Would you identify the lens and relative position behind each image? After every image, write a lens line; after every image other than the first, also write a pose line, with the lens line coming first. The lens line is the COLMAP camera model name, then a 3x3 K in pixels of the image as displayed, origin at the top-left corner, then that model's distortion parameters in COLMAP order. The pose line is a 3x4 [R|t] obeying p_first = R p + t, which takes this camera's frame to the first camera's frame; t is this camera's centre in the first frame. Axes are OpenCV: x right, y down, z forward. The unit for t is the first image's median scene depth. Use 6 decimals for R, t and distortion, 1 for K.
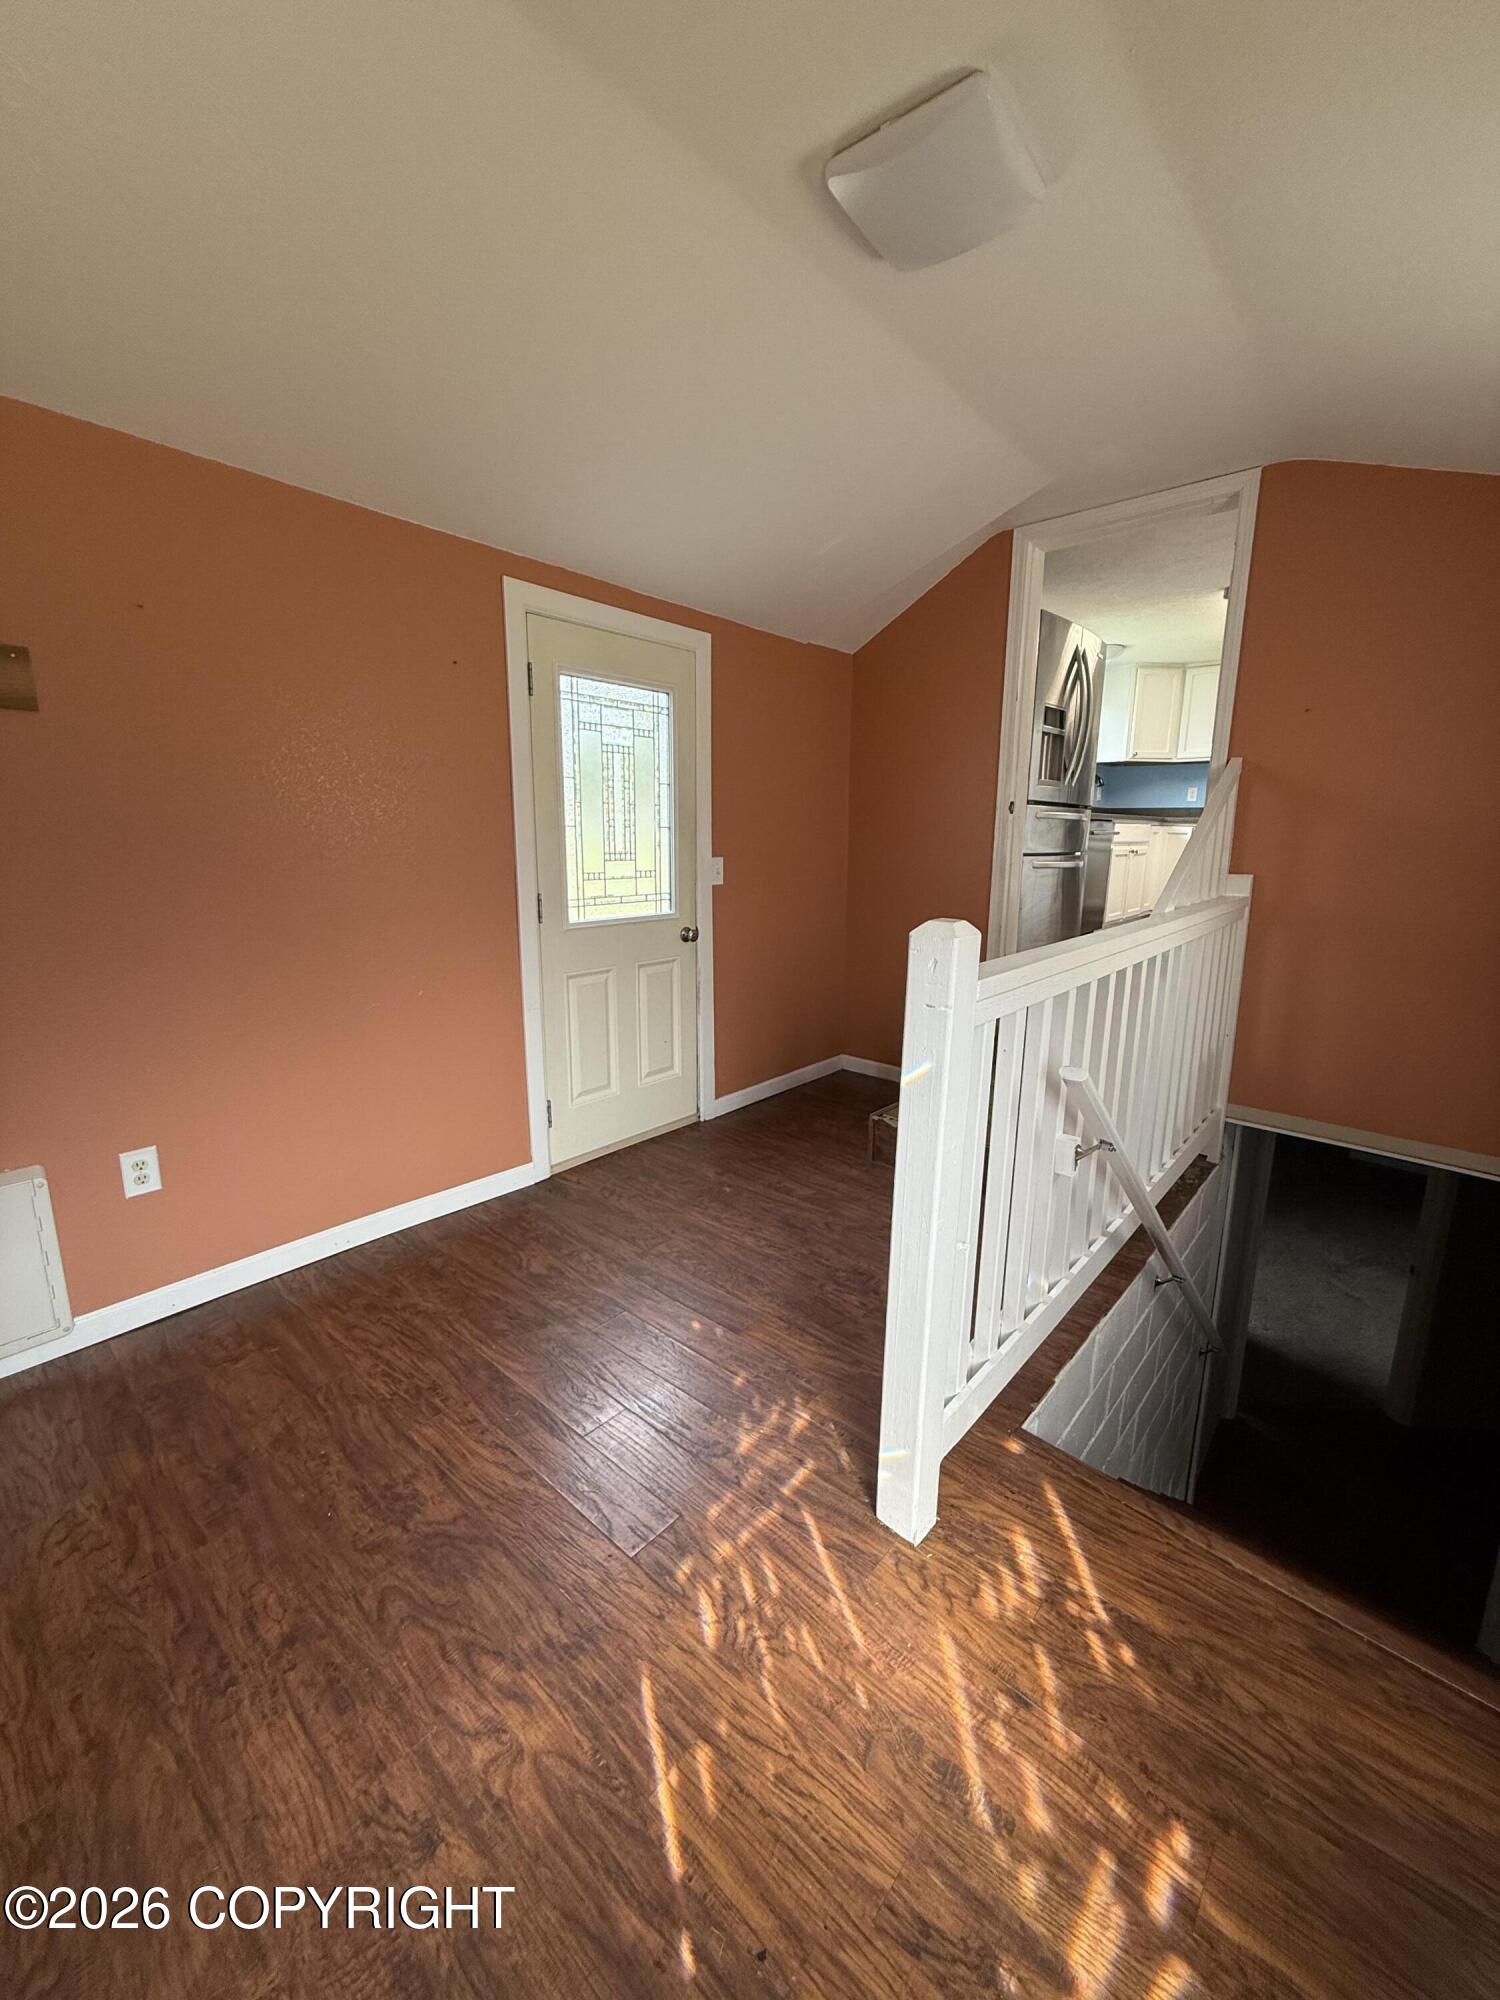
lens RADIAL K [[798.2, 0, 750.0], [0, 798.2, 1000.0], [0, 0, 1]] dist [-0.001331, 0.000439]
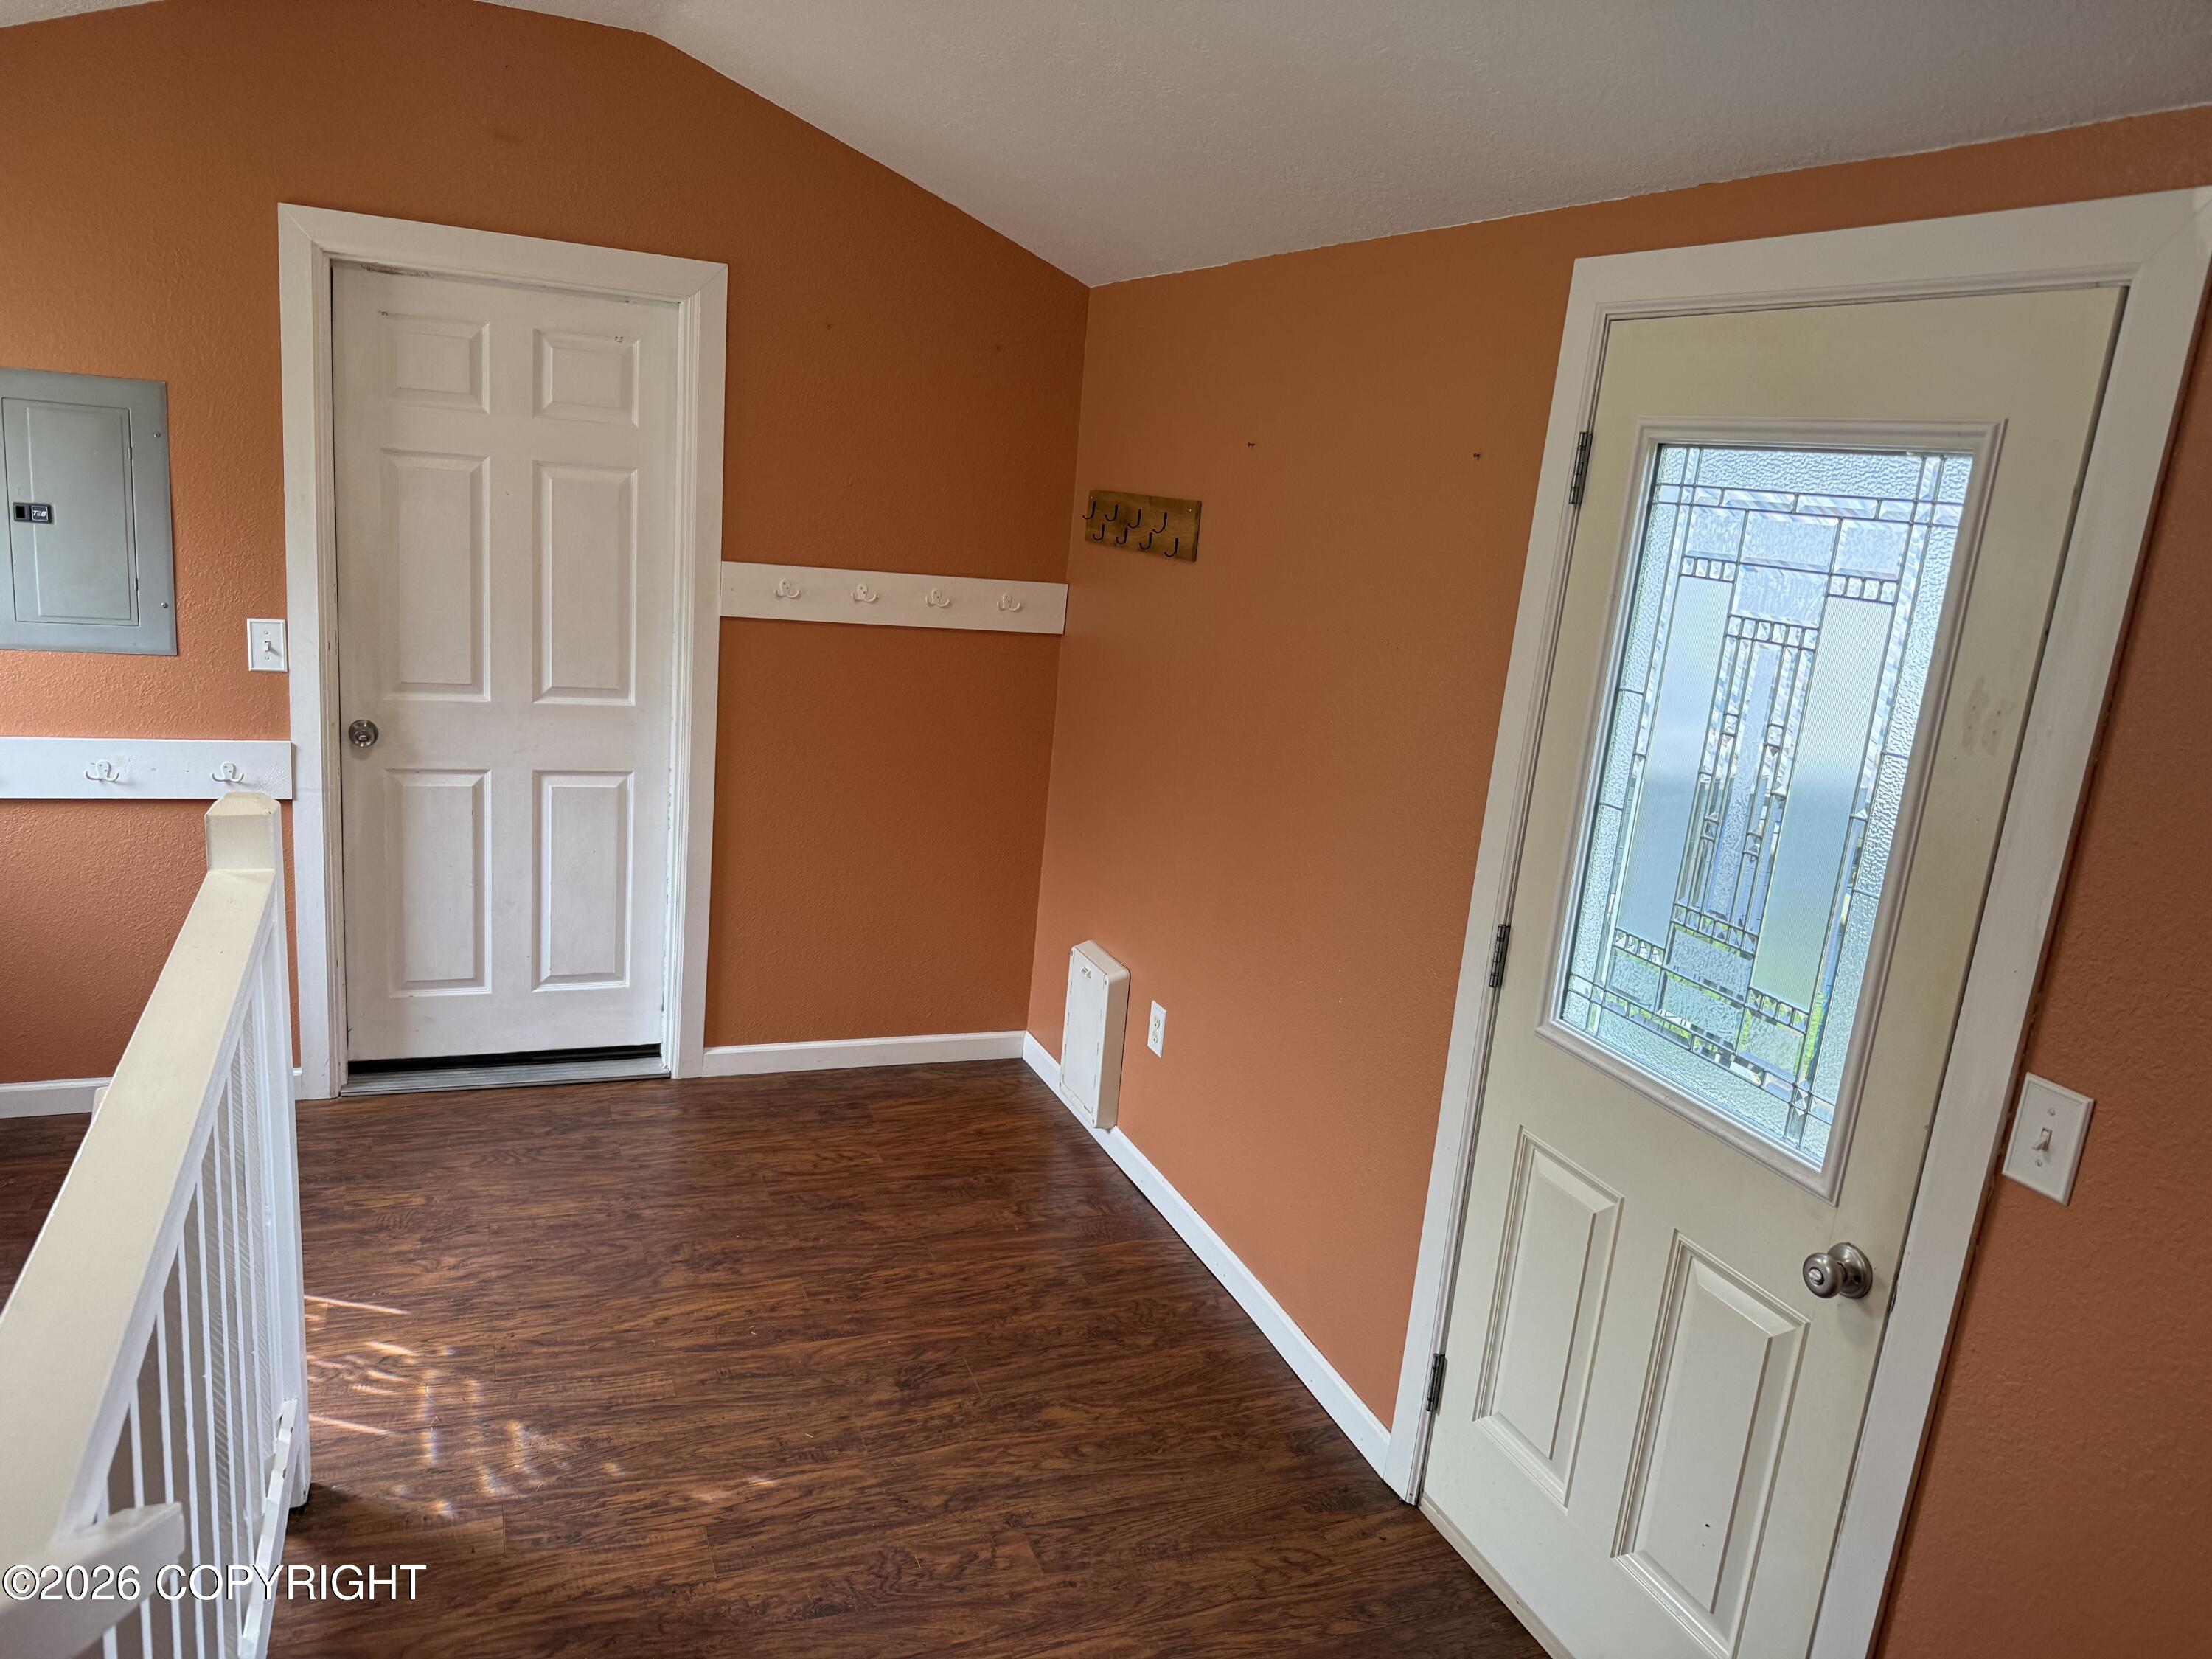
lens RADIAL K [[1566.7, 0, 1106.0], [0, 1566.7, 829.5], [0, 0, 1]] dist [-0.007539, -0.002238]
pose [[-0.451012, 0.152290, -0.879429, 0.730221], [-0.279849, 0.911517, 0.301366, -0.462308], [0.847510, 0.382027, -0.368487, 1.336603]]
